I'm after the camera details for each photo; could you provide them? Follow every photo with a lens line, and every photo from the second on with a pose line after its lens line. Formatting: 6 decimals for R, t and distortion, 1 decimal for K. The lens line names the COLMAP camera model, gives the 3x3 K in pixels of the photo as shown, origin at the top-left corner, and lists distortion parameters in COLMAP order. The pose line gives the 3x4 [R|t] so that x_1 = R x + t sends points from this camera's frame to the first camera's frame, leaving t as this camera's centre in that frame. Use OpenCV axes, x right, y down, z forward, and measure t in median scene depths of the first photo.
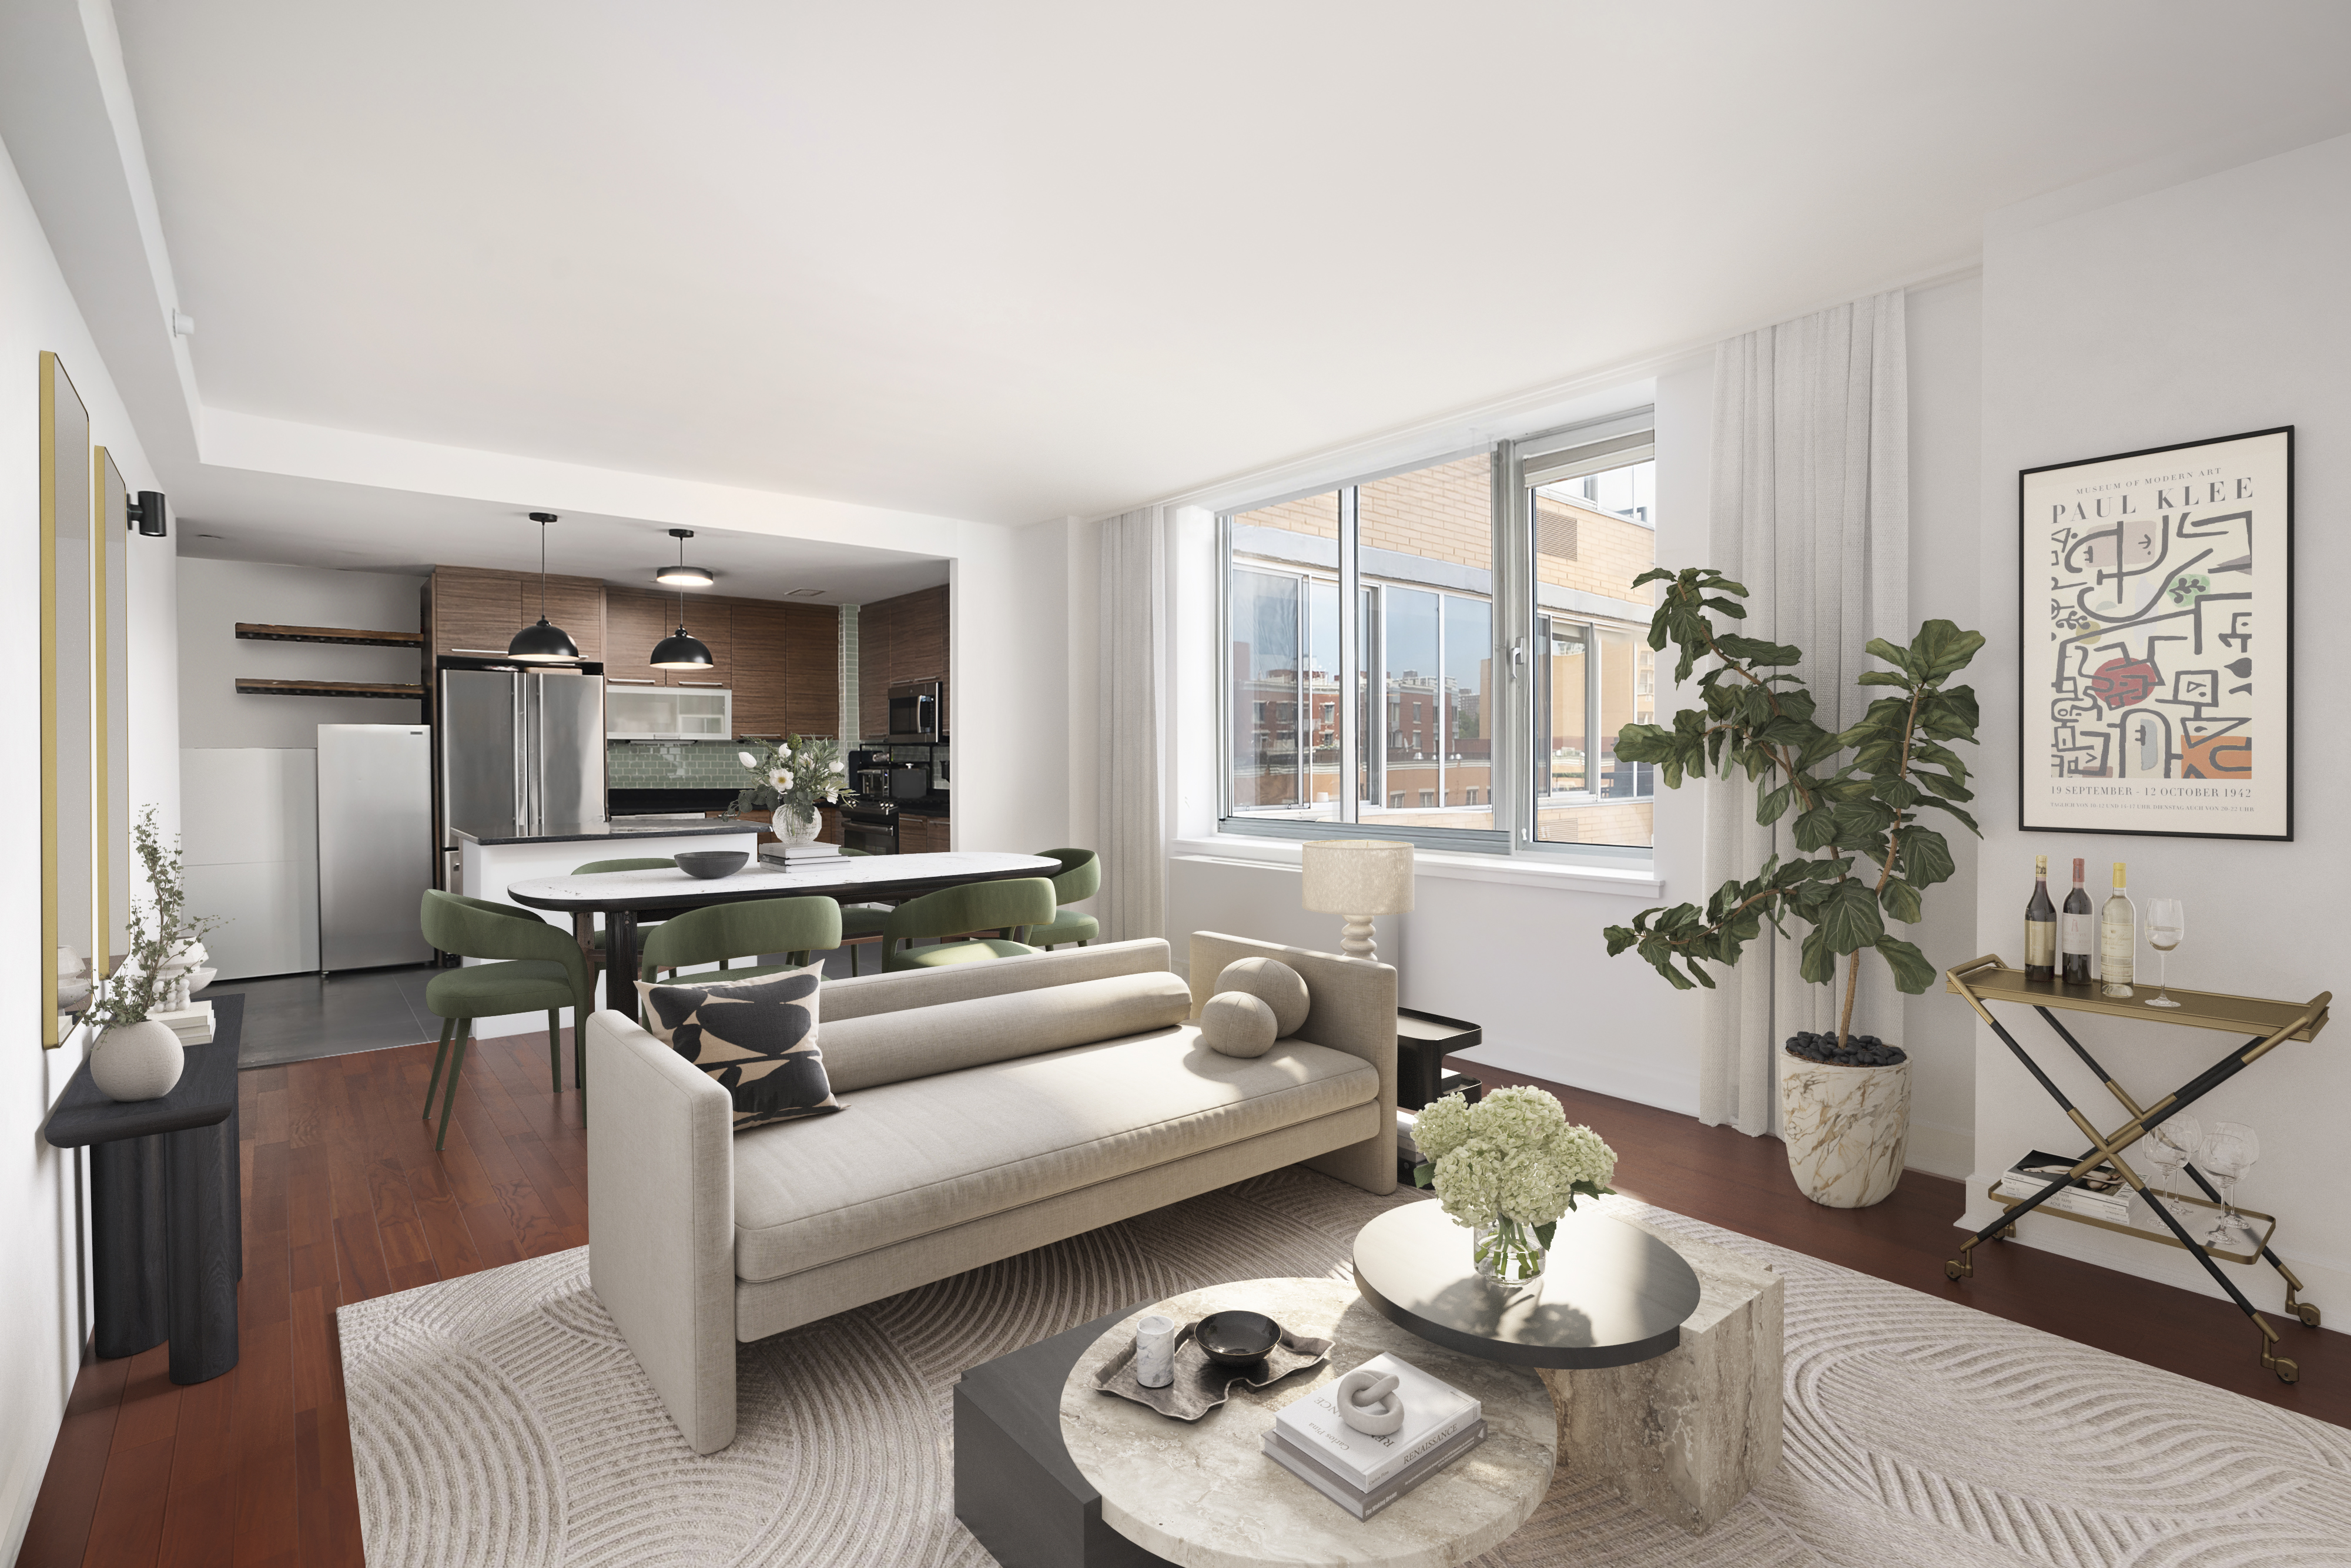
lens RADIAL K [[1082.6, 0, 1190.4], [0, 1082.6, 773.9], [0, 0, 1]] dist [-0.004284, -0.000134]
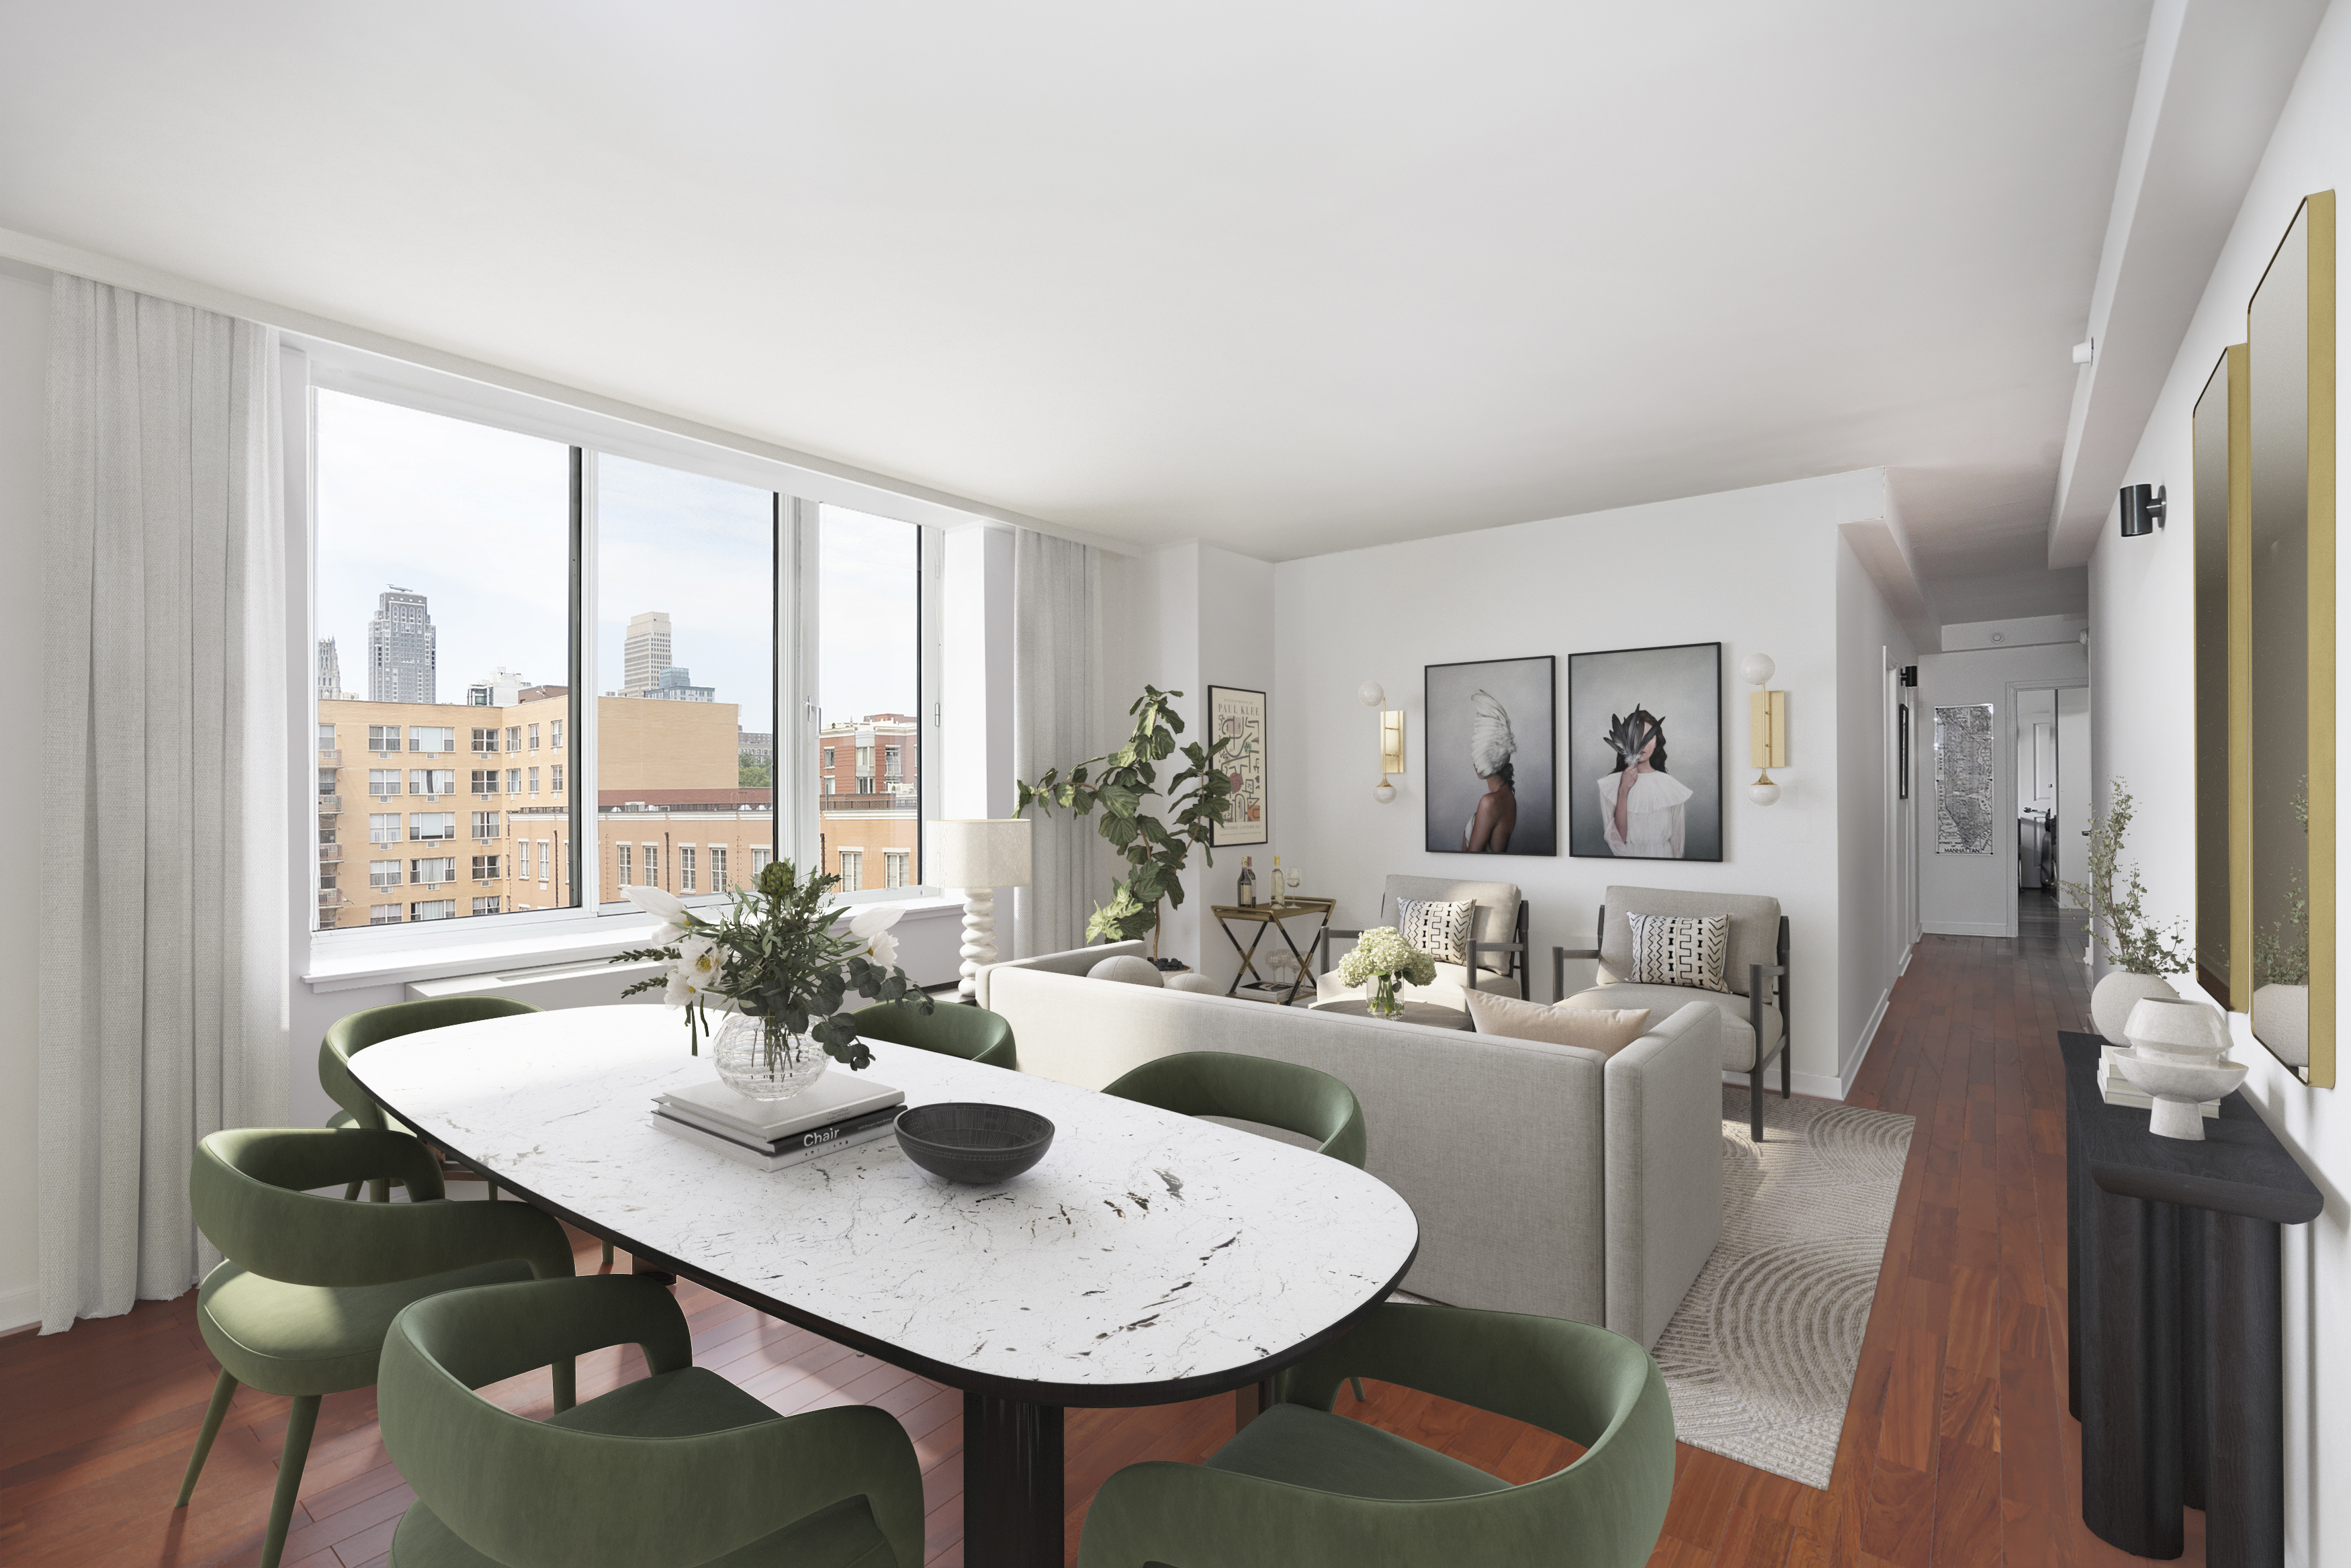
lens RADIAL K [[1082.5, 0, 1191.9], [0, 1082.5, 790.0], [0, 0, 1]] dist [-0.004284, -0.000134]
pose [[-0.200308, 0.007486, 0.979704, -1.560550], [0.020261, 0.999789, -0.003497, -0.065202], [-0.979524, 0.019149, -0.200417, 1.659403]]
